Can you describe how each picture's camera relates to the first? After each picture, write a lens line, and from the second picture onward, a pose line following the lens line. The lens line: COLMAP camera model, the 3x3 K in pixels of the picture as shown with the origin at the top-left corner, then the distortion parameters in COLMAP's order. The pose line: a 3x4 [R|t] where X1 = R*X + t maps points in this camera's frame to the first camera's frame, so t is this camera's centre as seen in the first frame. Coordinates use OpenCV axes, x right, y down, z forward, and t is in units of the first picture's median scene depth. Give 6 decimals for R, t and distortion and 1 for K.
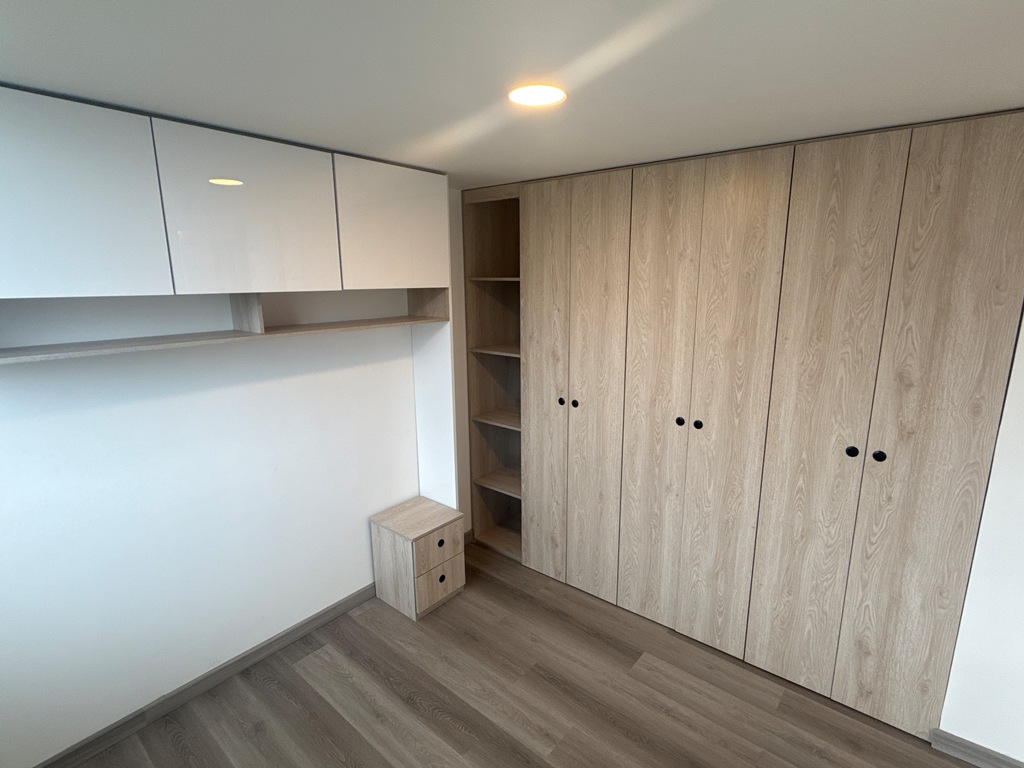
lens RADIAL K [[510.9, 0, 514.4], [0, 510.9, 387.7], [0, 0, 1]] dist [-0.000880, -0.000766]
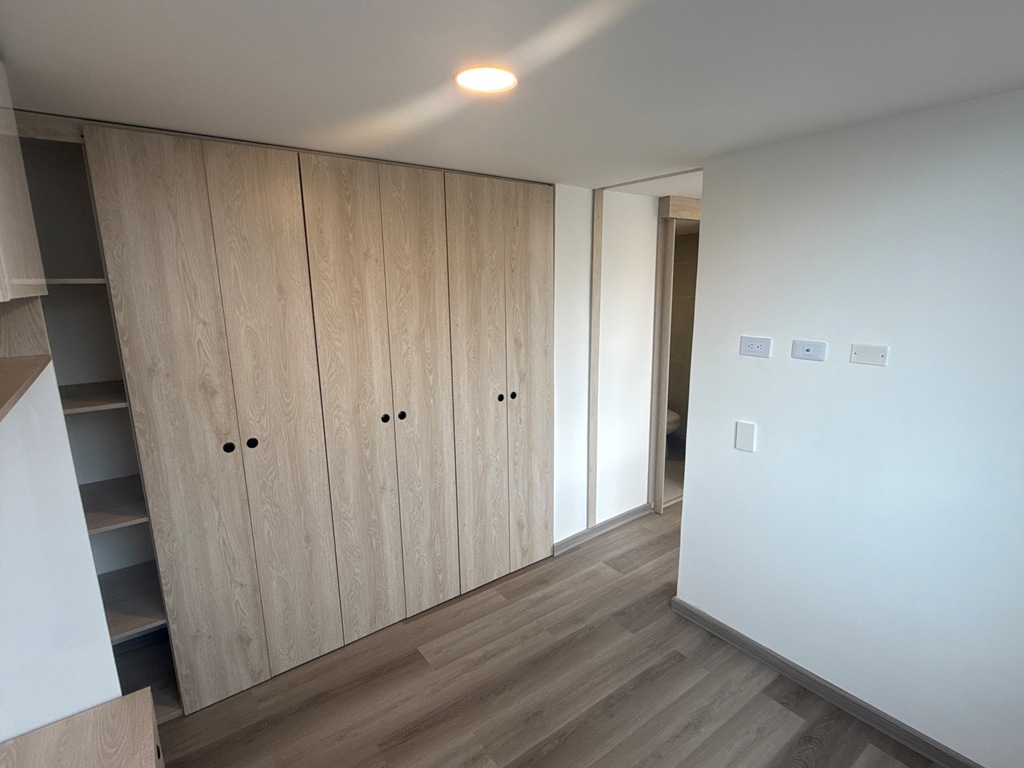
lens RADIAL K [[516.7, 0, 524.7], [0, 516.7, 384.2], [0, 0, 1]] dist [-0.000520, -0.000154]
pose [[0.221239, -0.196883, 0.955139, -0.597709], [0.210758, 0.965917, 0.150287, -0.098745], [-0.952174, 0.168053, 0.255193, 0.473312]]
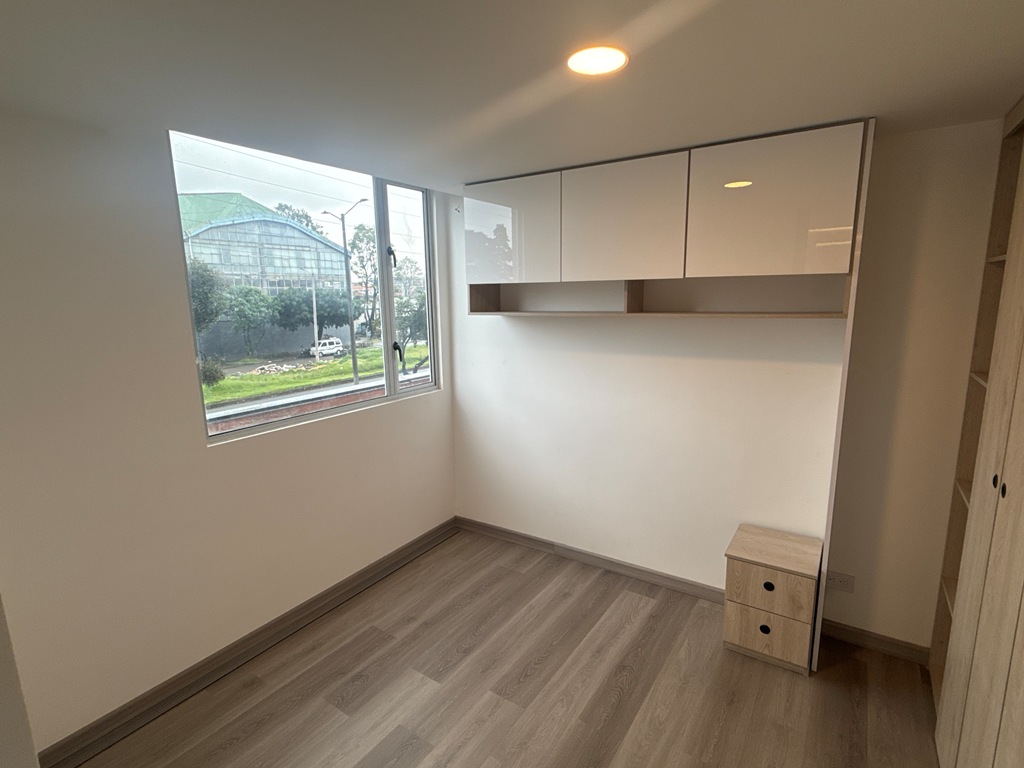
lens RADIAL K [[510.9, 0, 514.4], [0, 510.9, 387.7], [0, 0, 1]] dist [-0.000880, -0.000766]
pose [[0.104719, 0.183882, -0.977354, 0.647715], [-0.198224, 0.966897, 0.160676, -0.064922], [0.974547, 0.176909, 0.137702, 0.502290]]
